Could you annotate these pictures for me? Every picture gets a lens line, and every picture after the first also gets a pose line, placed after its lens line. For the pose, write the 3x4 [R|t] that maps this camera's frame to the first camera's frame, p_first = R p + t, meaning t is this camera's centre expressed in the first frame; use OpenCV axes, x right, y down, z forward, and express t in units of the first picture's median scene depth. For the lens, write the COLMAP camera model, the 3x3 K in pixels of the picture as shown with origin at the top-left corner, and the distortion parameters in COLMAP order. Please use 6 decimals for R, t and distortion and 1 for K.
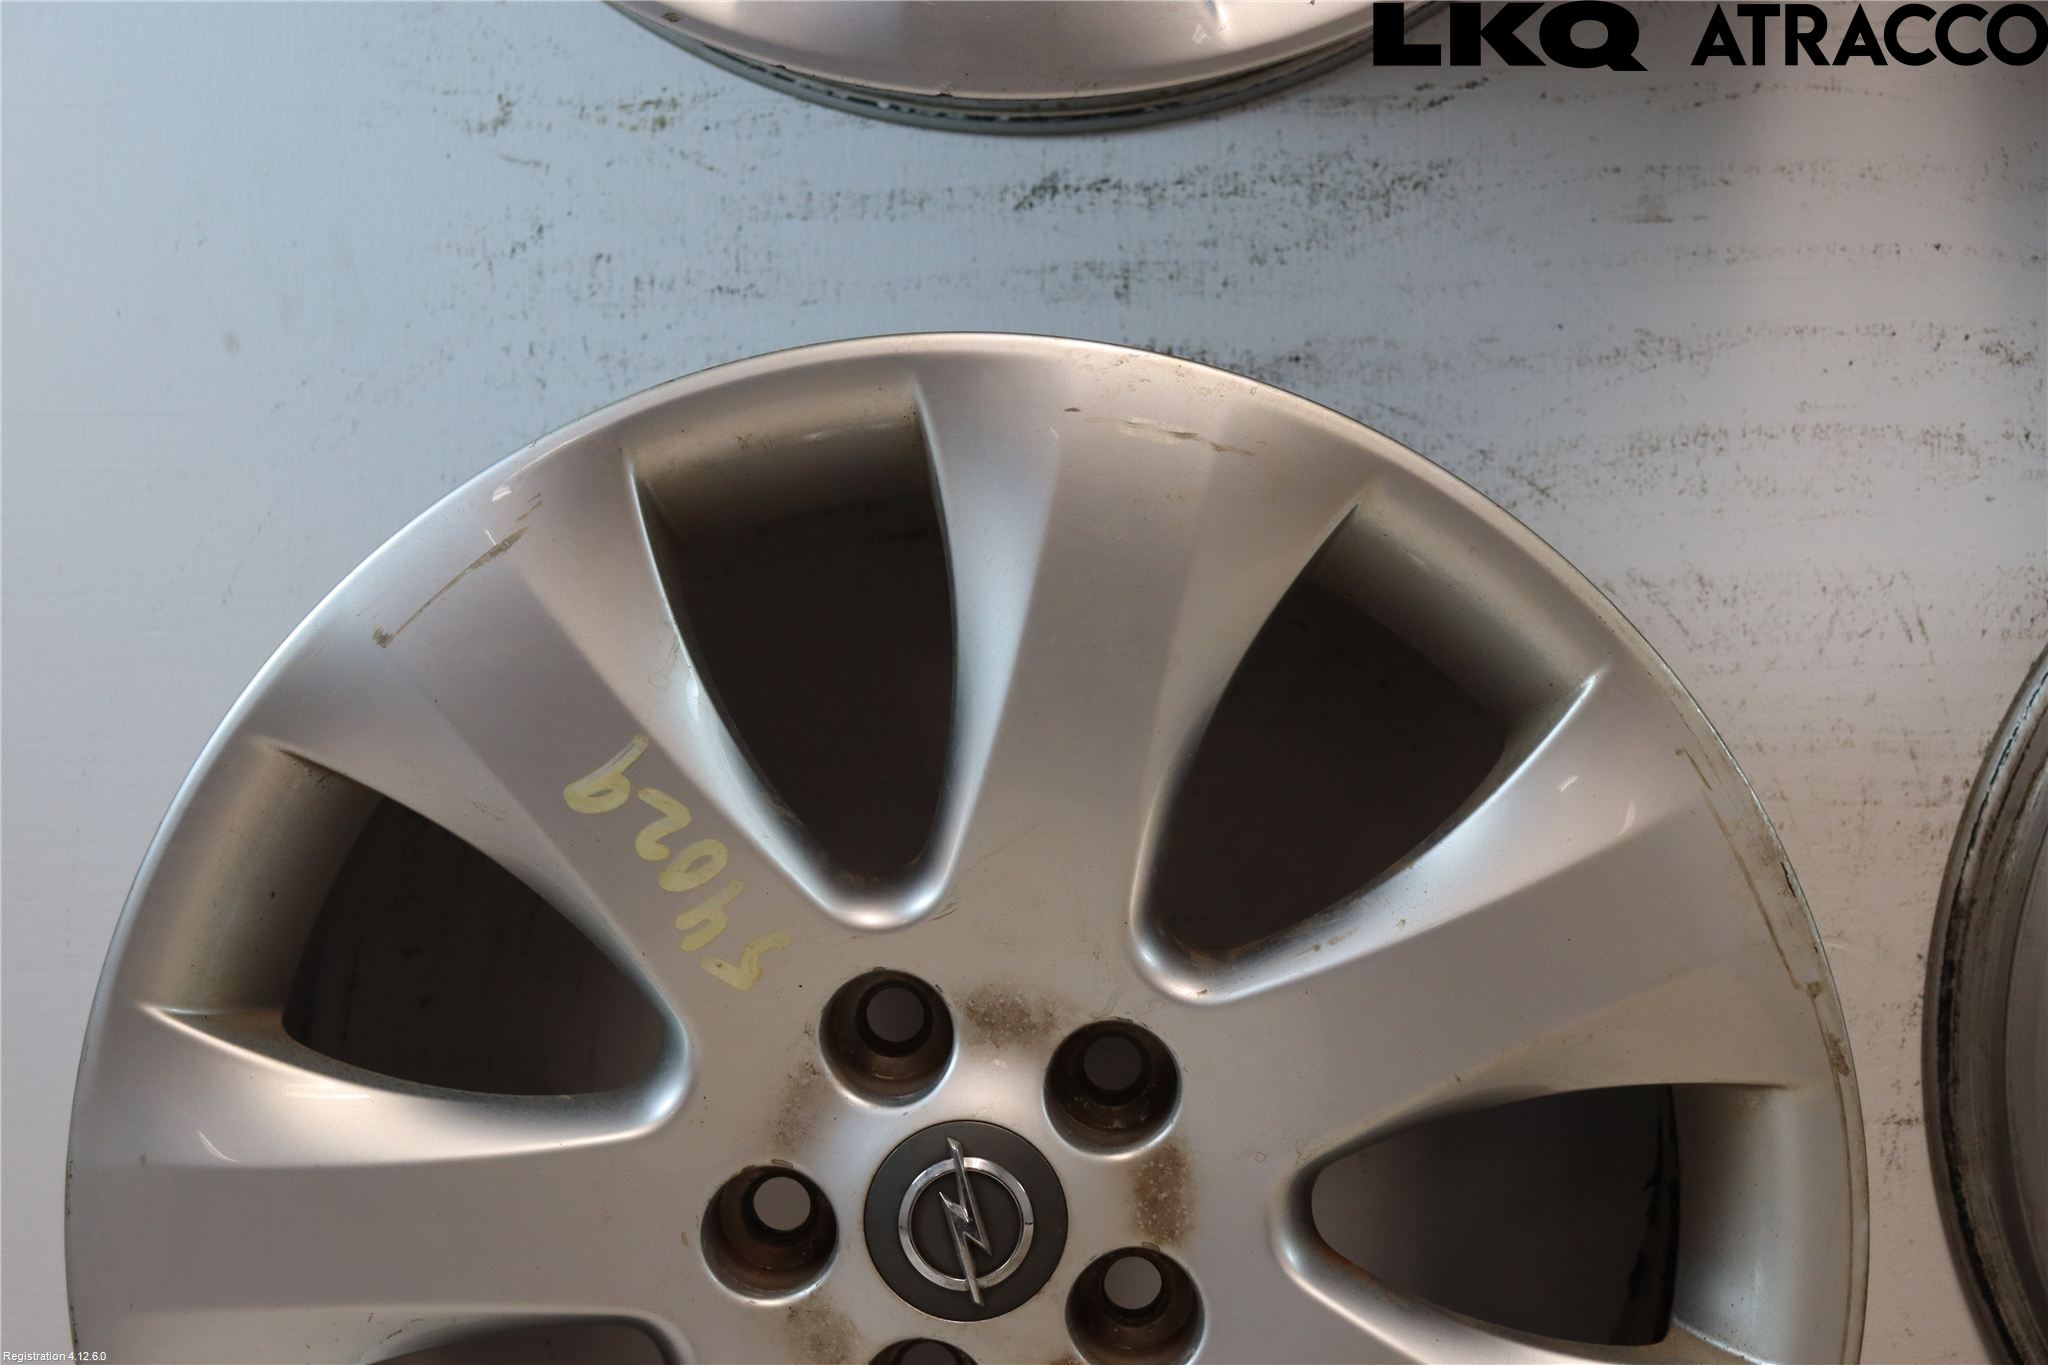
lens RADIAL K [[3721.6, 0, 1022.2], [0, 3721.6, 729.4], [0, 0, 1]] dist [0.130509, 0.623924]
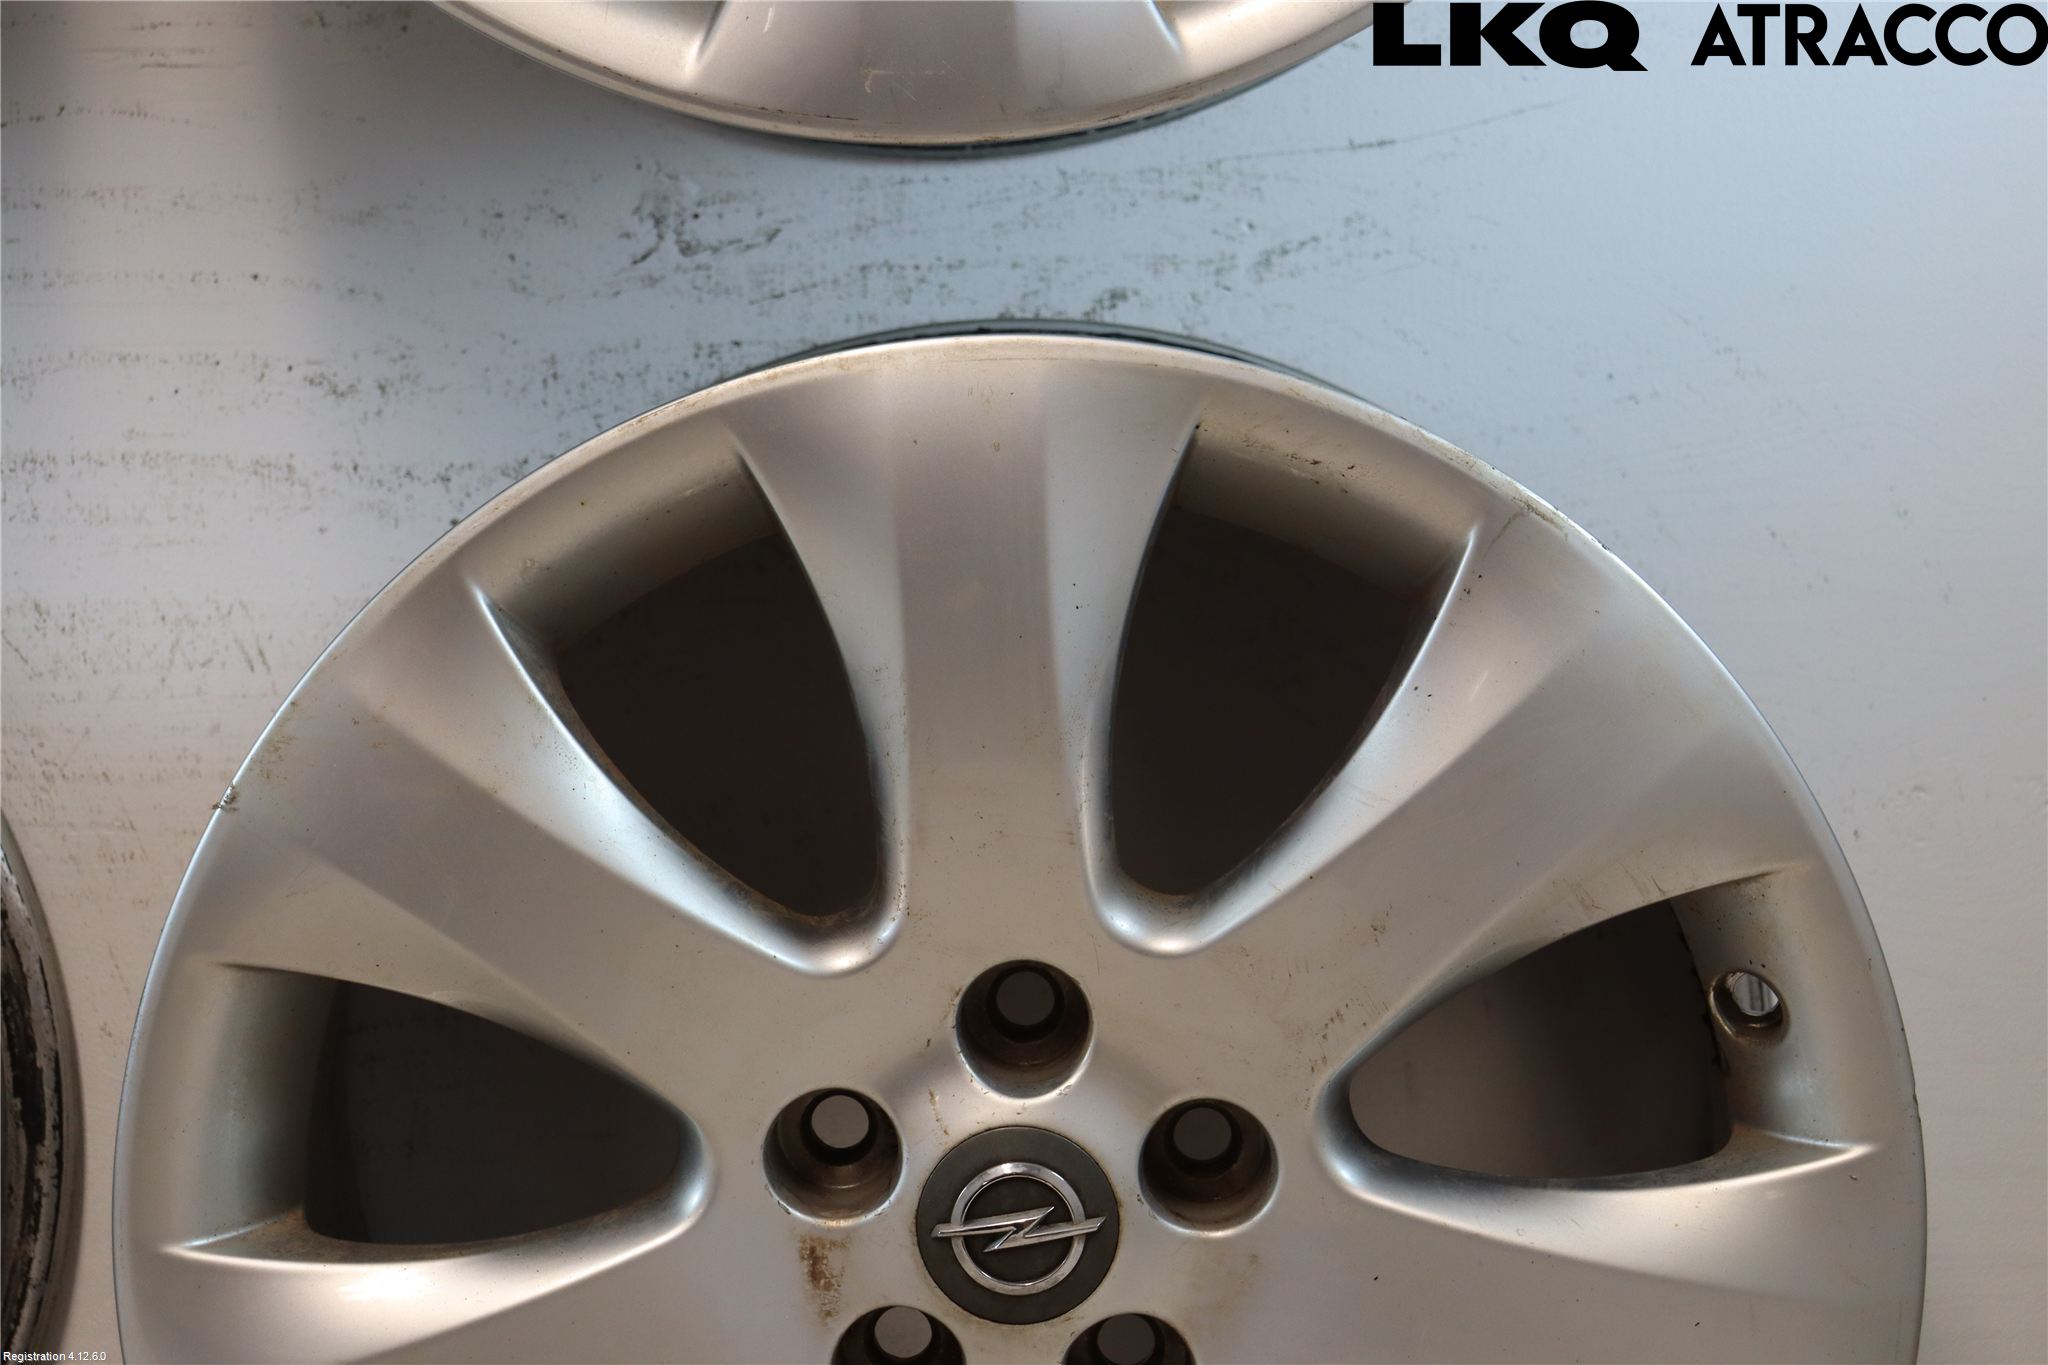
lens RADIAL K [[3721.6, 0, 1022.2], [0, 3721.6, 729.4], [0, 0, 1]] dist [0.130509, 0.623924]
pose [[0.999980, 0.003690, 0.005066, 0.438368], [-0.003780, 0.999833, 0.017870, -0.026689], [-0.004999, -0.017888, 0.999827, 0.003569]]
